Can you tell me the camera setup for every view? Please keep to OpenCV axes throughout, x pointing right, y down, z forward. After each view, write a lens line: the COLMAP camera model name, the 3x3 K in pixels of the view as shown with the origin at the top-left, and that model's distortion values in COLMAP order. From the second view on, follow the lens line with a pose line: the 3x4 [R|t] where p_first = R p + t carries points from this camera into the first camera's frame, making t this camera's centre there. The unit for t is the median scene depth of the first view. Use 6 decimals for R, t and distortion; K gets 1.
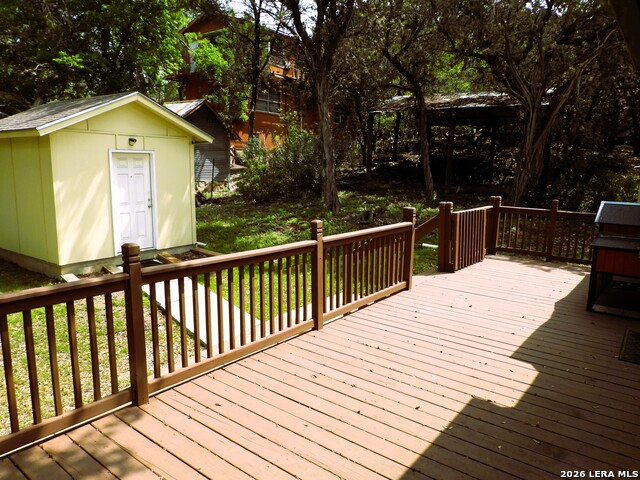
lens RADIAL K [[459.6, 0, 319.5], [0, 459.6, 238.9], [0, 0, 1]] dist [-0.017427, 0.011426]
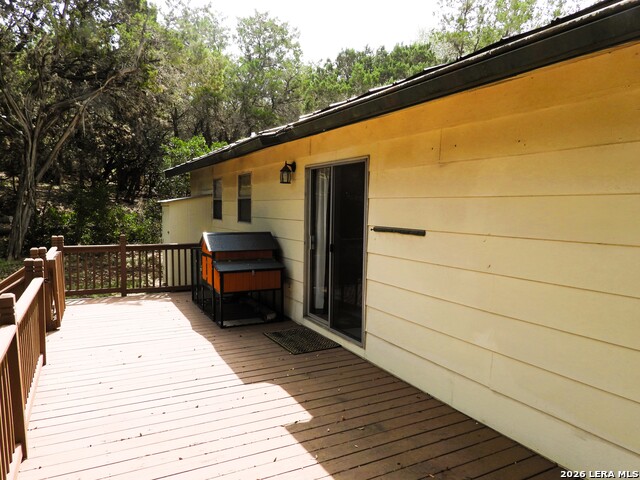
lens RADIAL K [[459.6, 0, 325.0], [0, 459.6, 240.0], [0, 0, 1]] dist [-0.017427, 0.011426]
pose [[0.407332, -0.083323, 0.909471, -0.399984], [0.141258, 0.989594, 0.027397, -0.067470], [-0.902290, 0.117310, 0.414863, 0.315308]]
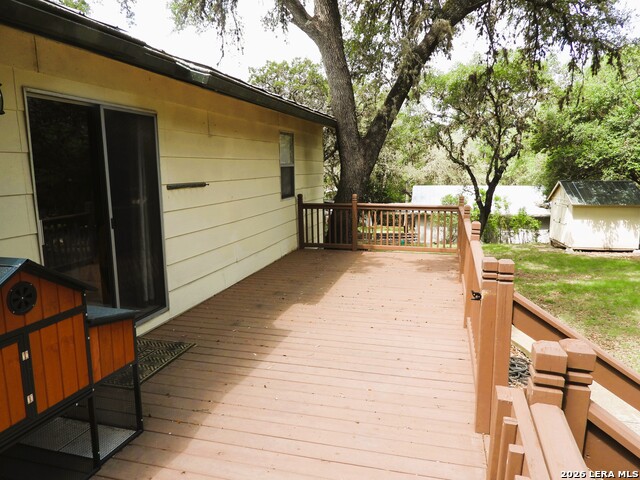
lens RADIAL K [[459.6, 0, 320.1], [0, 459.6, 240.7], [0, 0, 1]] dist [-0.017427, 0.011426]
pose [[-0.915766, 0.050084, -0.398579, 0.715670], [-0.076516, 0.952286, 0.295462, -0.272867], [0.394359, 0.301071, -0.868238, 1.755893]]
